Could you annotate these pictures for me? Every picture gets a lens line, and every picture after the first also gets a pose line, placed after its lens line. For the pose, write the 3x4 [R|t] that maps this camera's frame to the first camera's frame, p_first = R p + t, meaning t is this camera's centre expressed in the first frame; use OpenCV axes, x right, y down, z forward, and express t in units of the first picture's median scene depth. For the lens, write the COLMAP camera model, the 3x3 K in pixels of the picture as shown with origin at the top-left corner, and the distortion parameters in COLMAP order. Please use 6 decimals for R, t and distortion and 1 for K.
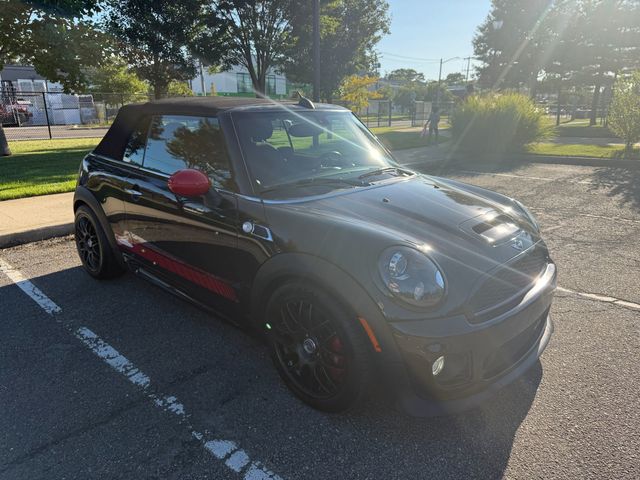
lens RADIAL K [[442.4, 0, 321.8], [0, 442.4, 243.9], [0, 0, 1]] dist [0.021820, -0.026937]
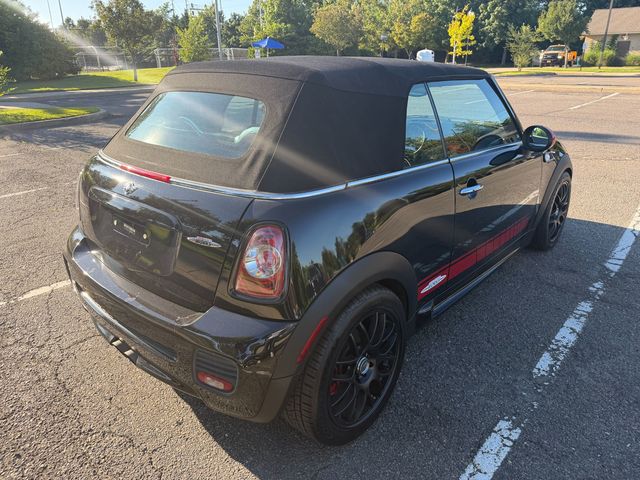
lens RADIAL K [[447.5, 0, 321.4], [0, 447.5, 235.0], [0, 0, 1]] dist [-0.003735, -0.000128]
pose [[-0.013739, -0.355382, 0.934620, -1.218828], [0.305233, 0.888603, 0.342371, -0.401982], [-0.952178, 0.289981, 0.096266, 1.277297]]
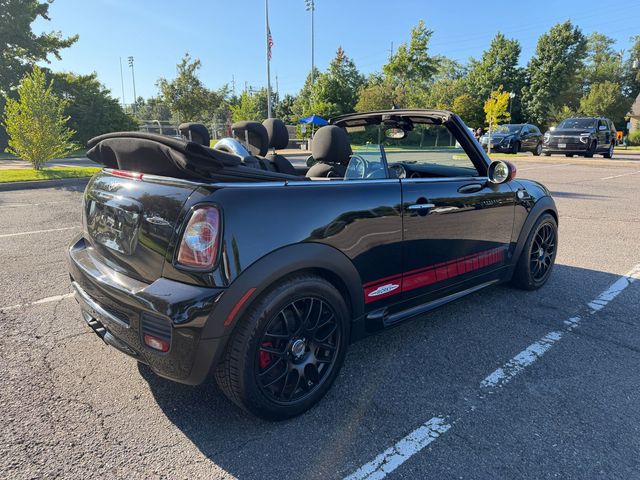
lens RADIAL K [[442.4, 0, 321.8], [0, 442.4, 243.9], [0, 0, 1]] dist [0.021820, -0.026937]
pose [[0.085608, -0.223303, 0.970983, -1.321755], [0.288446, 0.938380, 0.190374, -0.274301], [-0.953662, 0.263778, 0.144744, 1.158926]]
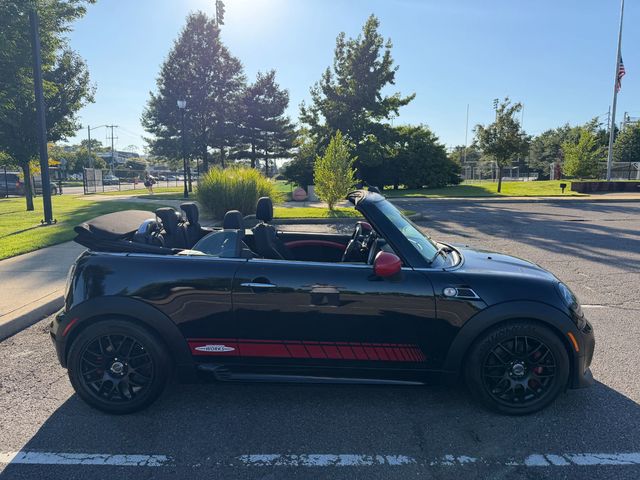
lens RADIAL K [[442.4, 0, 321.8], [0, 442.4, 243.9], [0, 0, 1]] dist [0.021820, -0.026937]
pose [[0.736311, -0.093304, 0.670180, -1.003805], [0.189089, 0.979361, -0.071399, -0.118017], [-0.649686, 0.179296, 0.738756, 0.238840]]
